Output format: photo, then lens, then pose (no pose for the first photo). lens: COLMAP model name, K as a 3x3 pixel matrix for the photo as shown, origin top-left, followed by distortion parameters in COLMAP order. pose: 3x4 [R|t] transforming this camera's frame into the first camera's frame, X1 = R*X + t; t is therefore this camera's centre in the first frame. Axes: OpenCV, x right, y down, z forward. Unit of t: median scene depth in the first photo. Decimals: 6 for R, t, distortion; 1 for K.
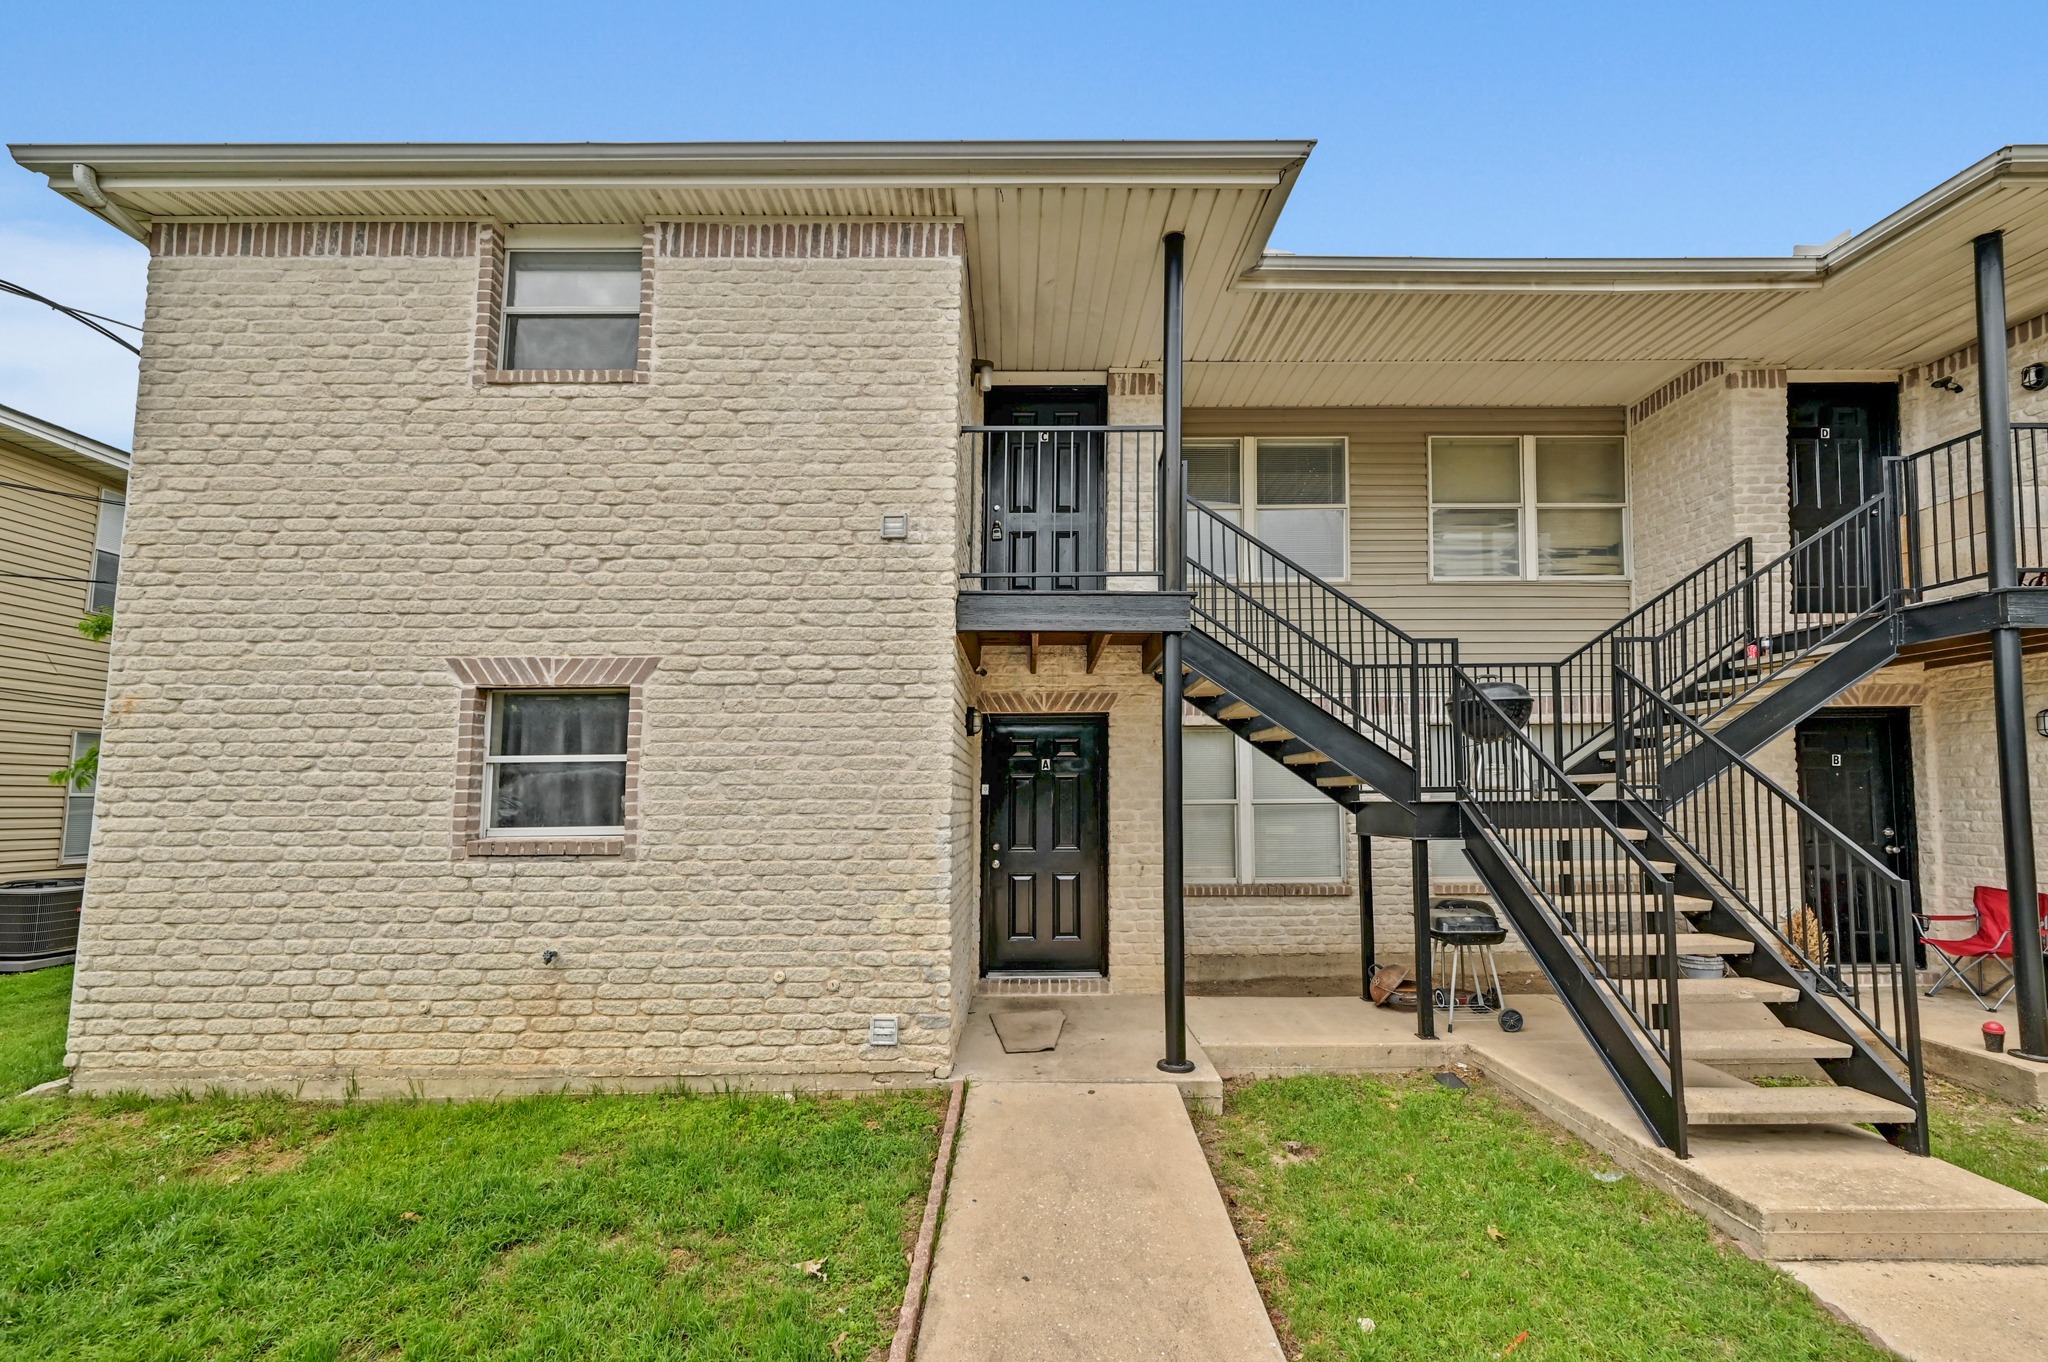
lens RADIAL K [[839.7, 0, 1016.1], [0, 839.7, 665.6], [0, 0, 1]] dist [0.001388, -0.000795]
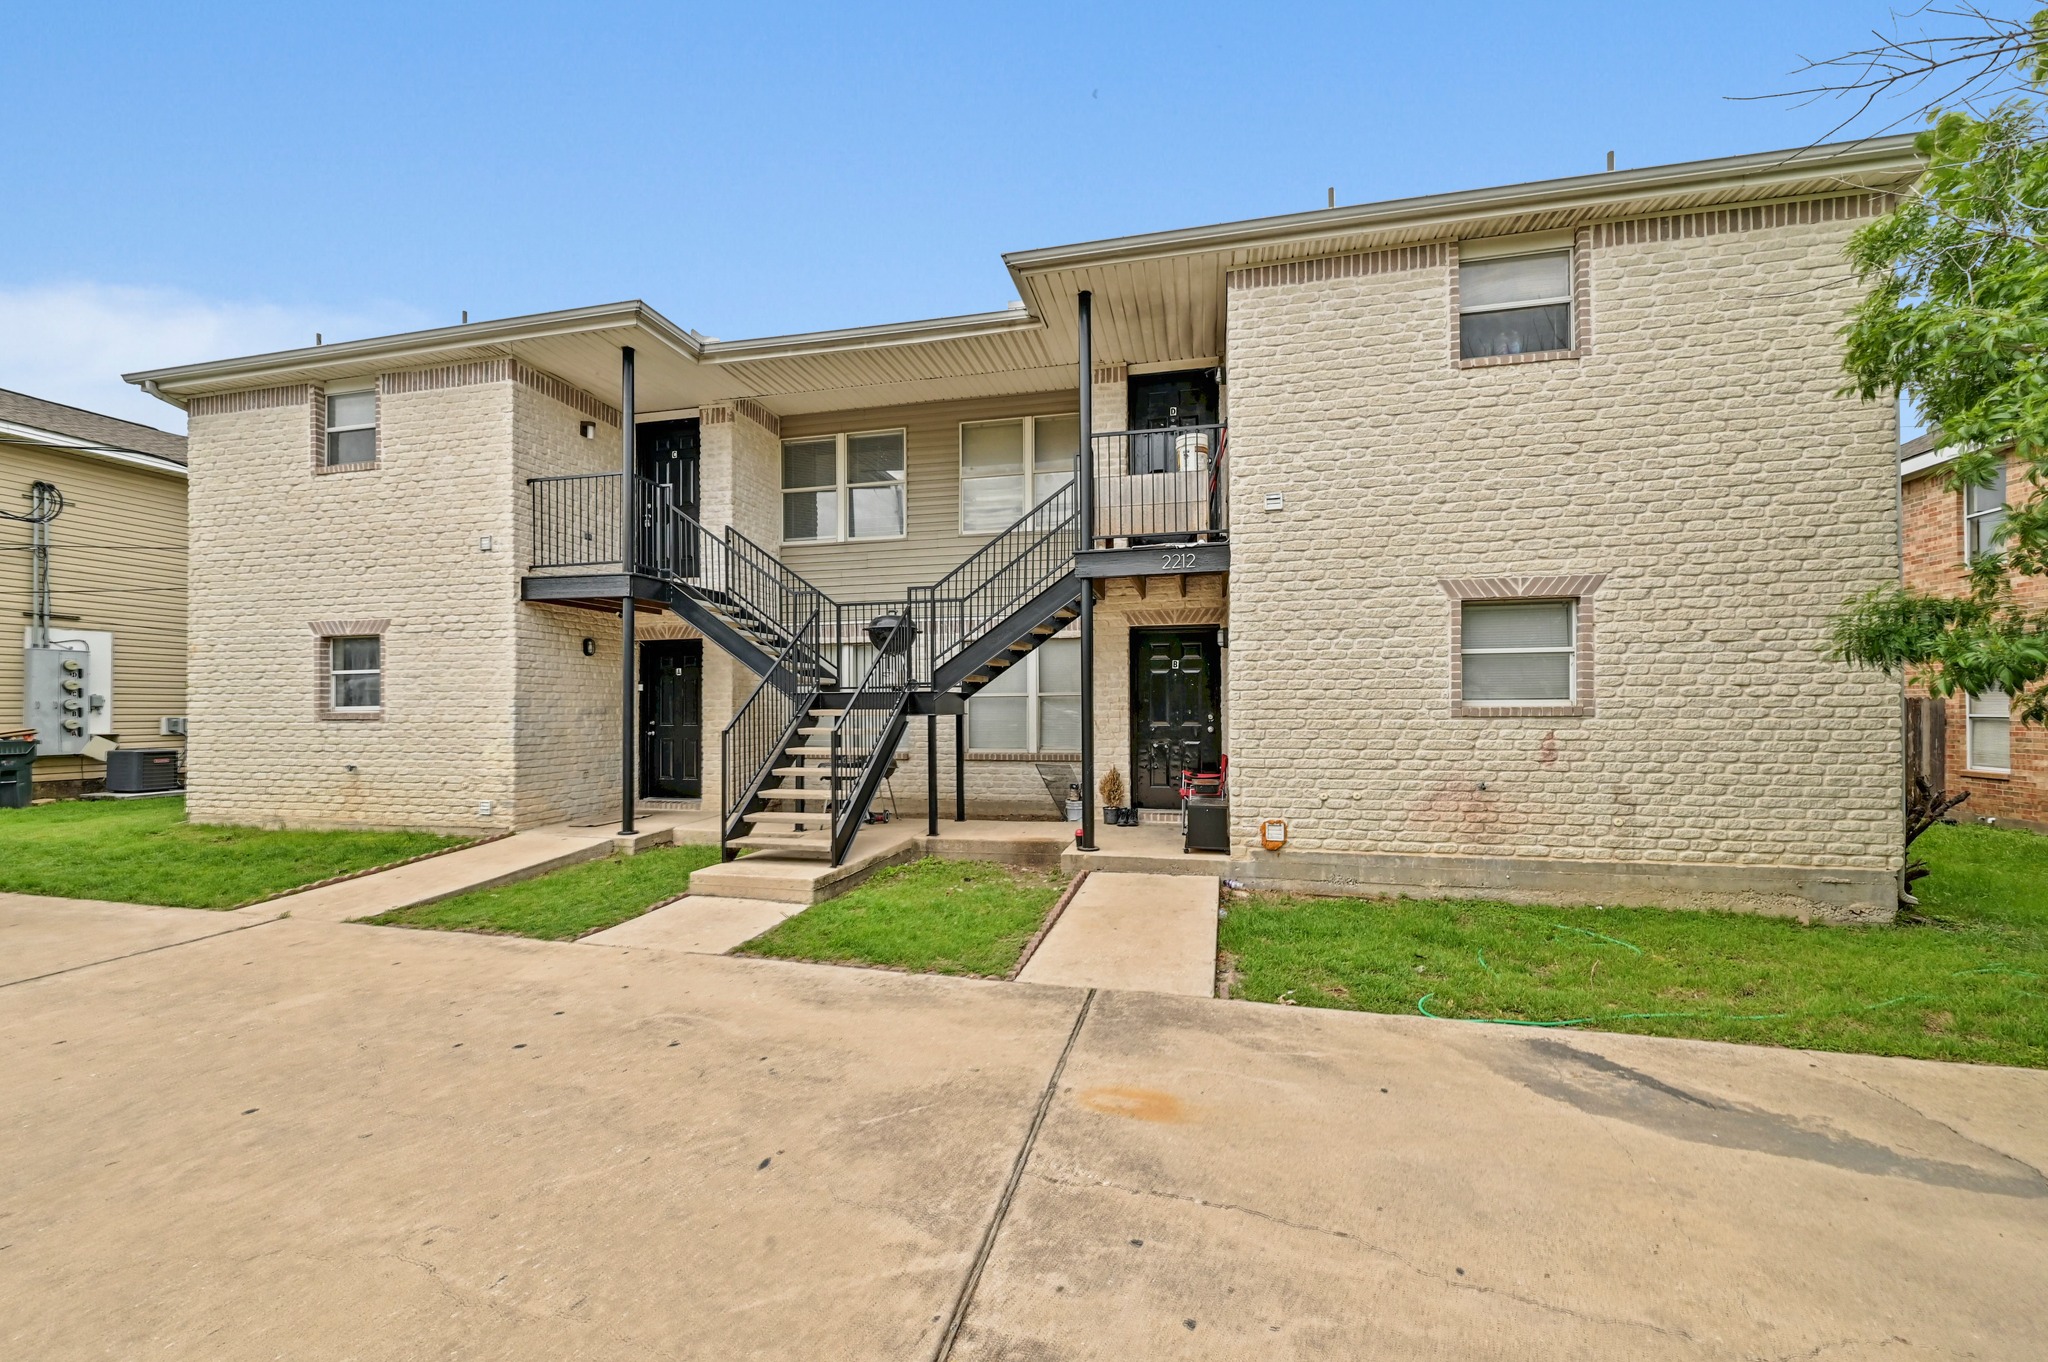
lens RADIAL K [[830.6, 0, 1026.2], [0, 830.6, 654.6], [0, 0, 1]] dist [0.001145, -0.000010]
pose [[0.967535, -0.016920, -0.252172, 1.431123], [0.046557, 0.992614, 0.112027, -0.072470], [0.248414, -0.120130, 0.961176, -0.464510]]
